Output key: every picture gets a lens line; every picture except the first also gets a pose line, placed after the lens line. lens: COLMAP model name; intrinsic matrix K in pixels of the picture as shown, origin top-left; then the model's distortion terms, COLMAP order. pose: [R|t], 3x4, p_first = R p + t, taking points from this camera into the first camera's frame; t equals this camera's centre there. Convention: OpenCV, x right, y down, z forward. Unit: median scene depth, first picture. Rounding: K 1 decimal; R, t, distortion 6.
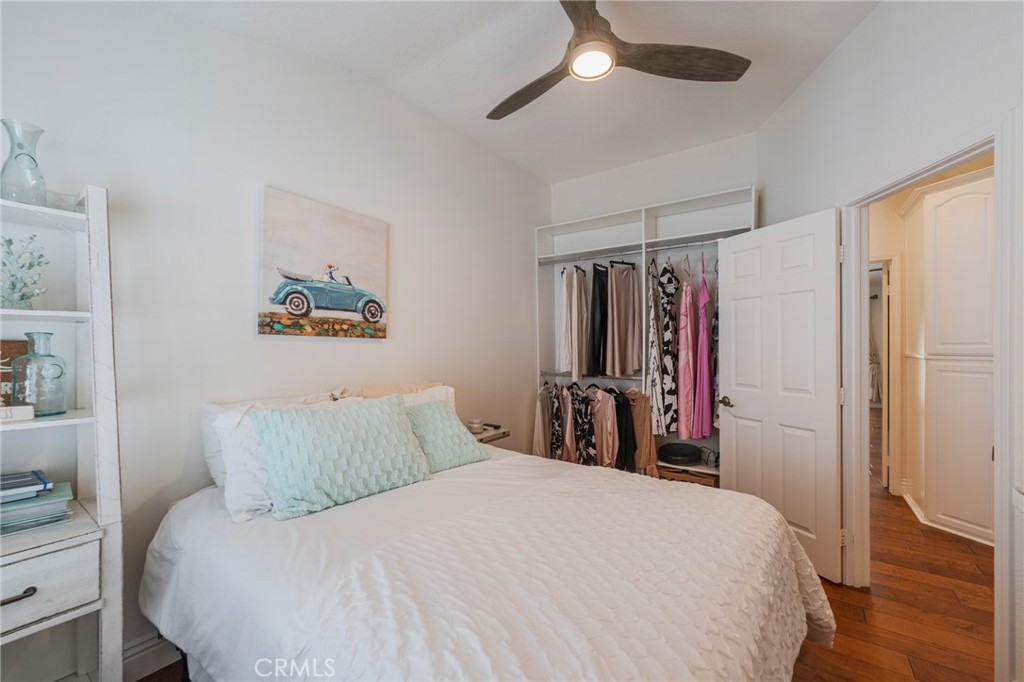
lens RADIAL K [[416.1, 0, 511.9], [0, 416.1, 347.2], [0, 0, 1]] dist [0.000782, -0.000478]
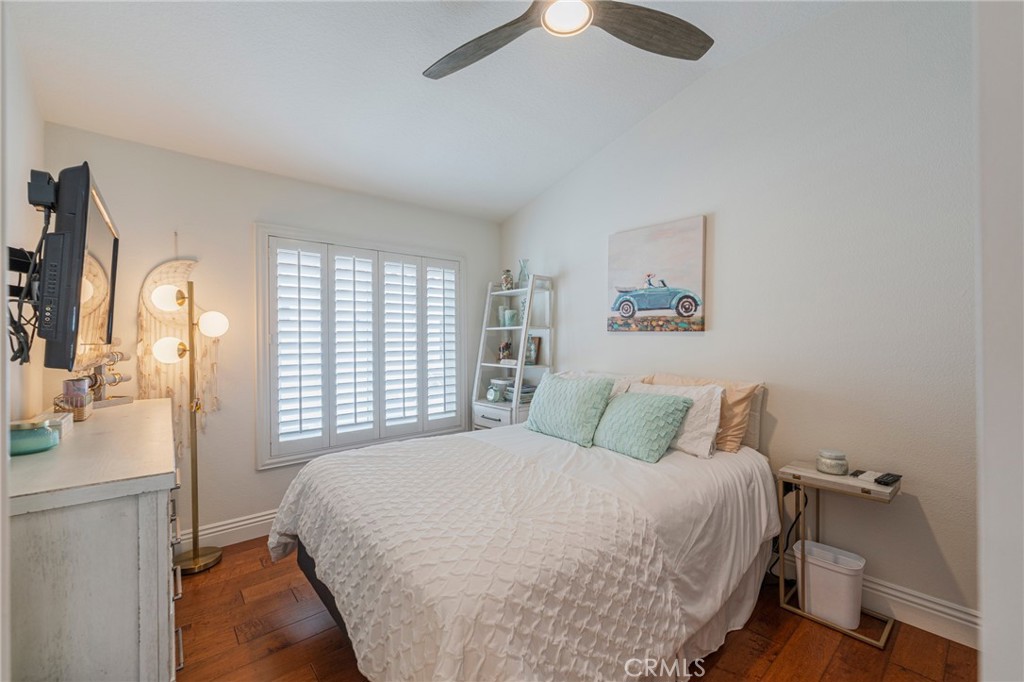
lens RADIAL K [[416.1, 0, 508.6], [0, 416.1, 336.6], [0, 0, 1]] dist [0.000782, -0.000478]
pose [[-0.239538, -0.002302, -0.970884, 0.867333], [0.002894, 0.999991, -0.003085, -0.007021], [0.970883, -0.003549, -0.239529, 0.874957]]
